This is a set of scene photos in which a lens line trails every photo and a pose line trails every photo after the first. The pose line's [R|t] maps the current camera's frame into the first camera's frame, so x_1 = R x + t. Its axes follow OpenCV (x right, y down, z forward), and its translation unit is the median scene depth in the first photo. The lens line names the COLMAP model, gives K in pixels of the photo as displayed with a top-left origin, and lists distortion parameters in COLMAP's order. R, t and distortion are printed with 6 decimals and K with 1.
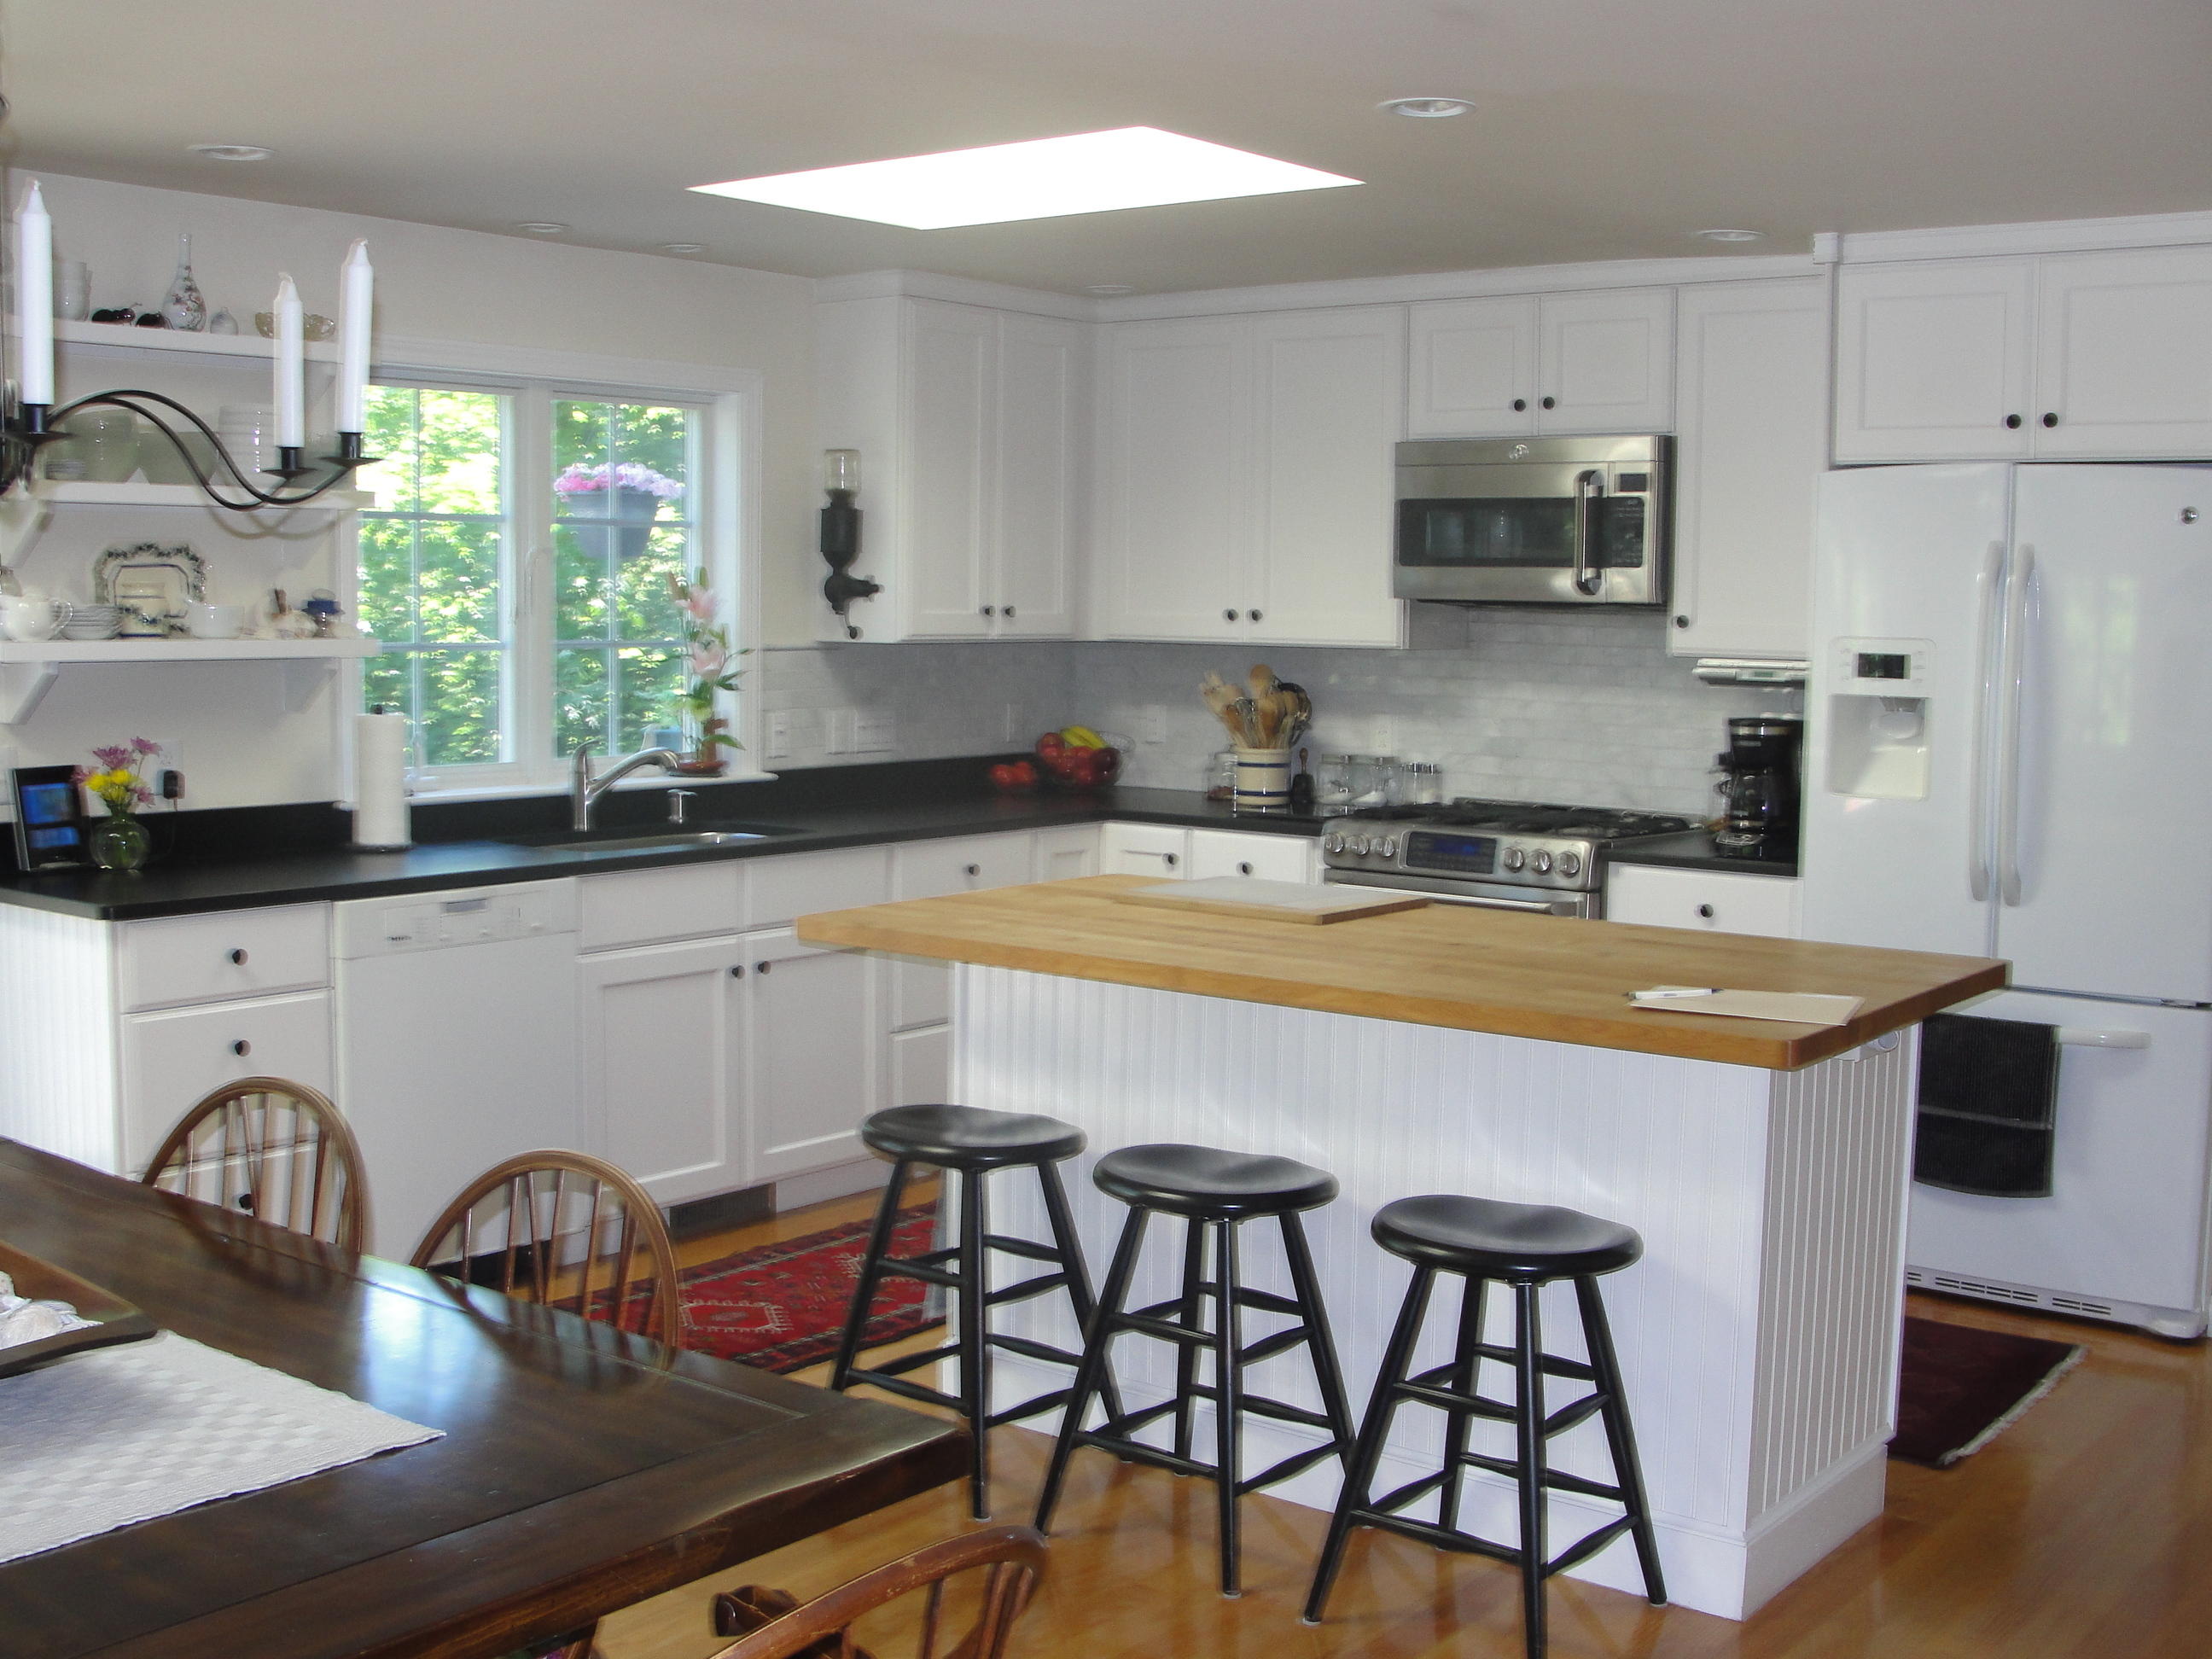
lens RADIAL K [[2531.8, 0, 1113.4], [0, 2531.8, 838.9], [0, 0, 1]] dist [-0.136607, 0.000000]
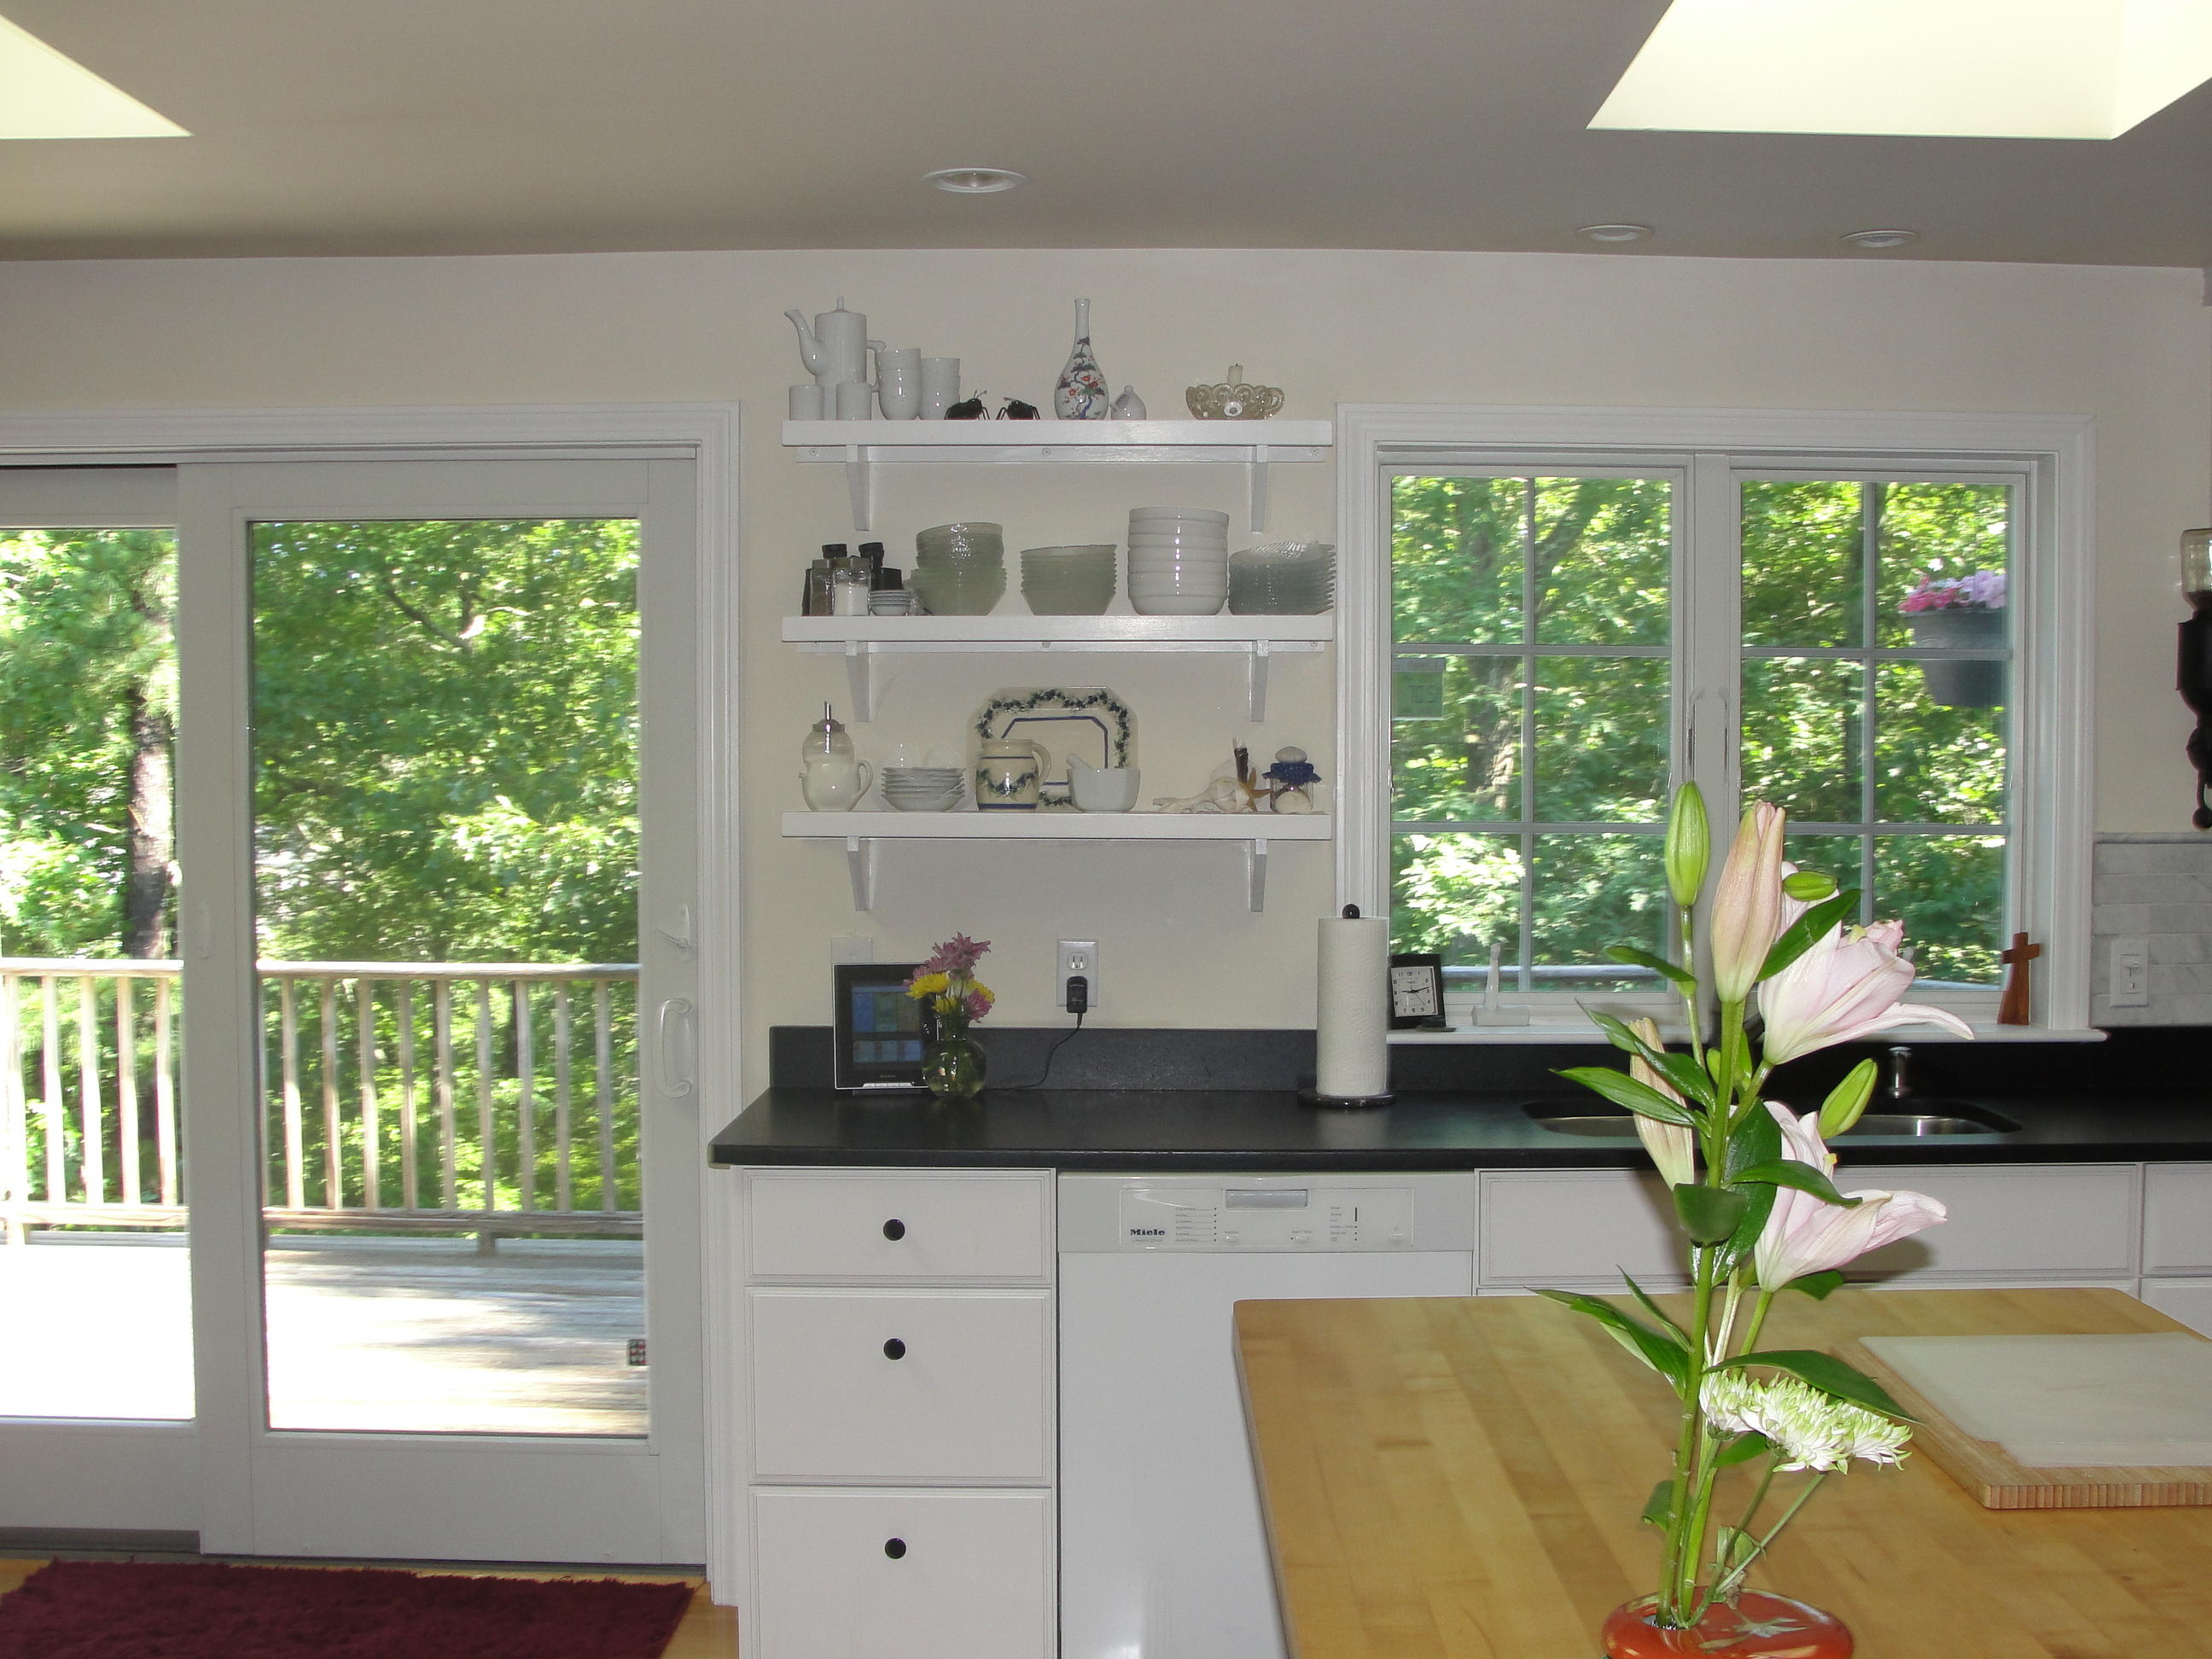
lens RADIAL K [[2531.8, 0, 1115.4], [0, 2531.8, 842.7], [0, 0, 1]] dist [-0.136607, 0.000000]
pose [[0.614500, 0.017811, -0.788716, 0.230658], [-0.070978, 0.996939, -0.032787, -0.039103], [0.785718, 0.076129, 0.613883, 0.448033]]
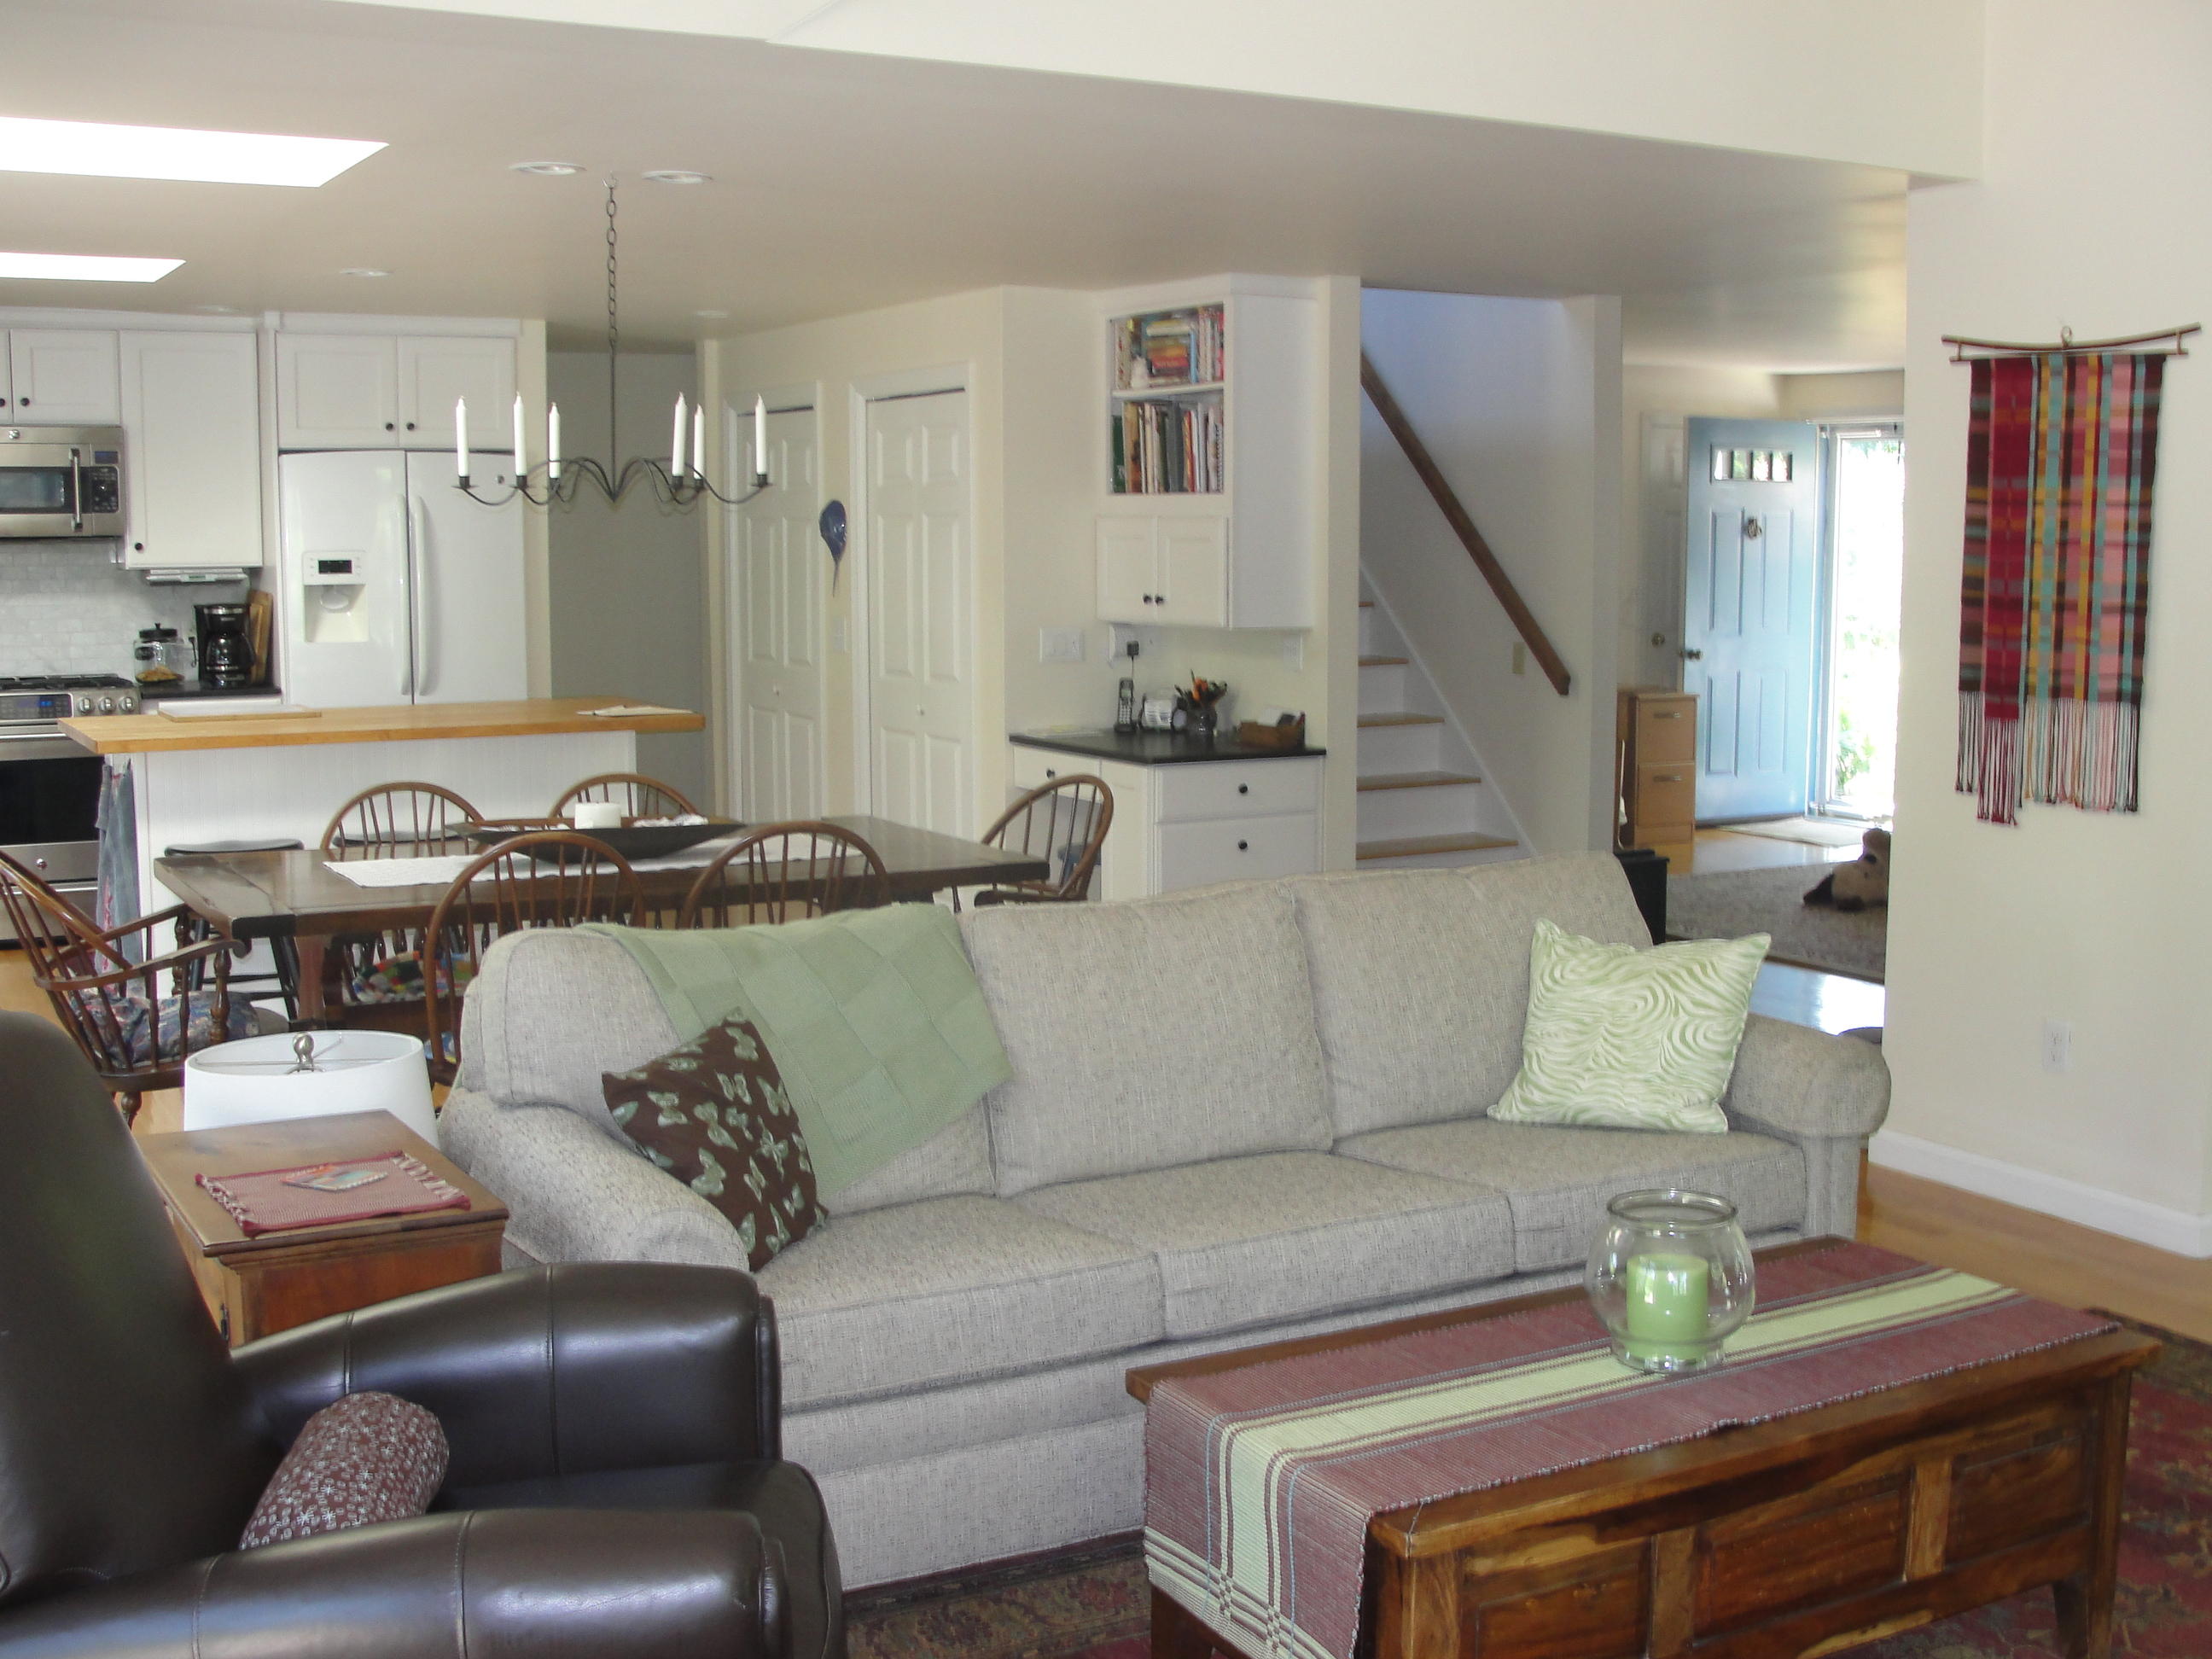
lens RADIAL K [[2531.8, 0, 1148.0], [0, 2531.8, 830.7], [0, 0, 1]] dist [-0.136607, 0.000000]
pose [[0.368749, -0.124982, 0.921088, -0.982031], [0.092201, 0.990951, 0.097550, -0.003348], [-0.924945, 0.048954, 0.376935, -0.150966]]
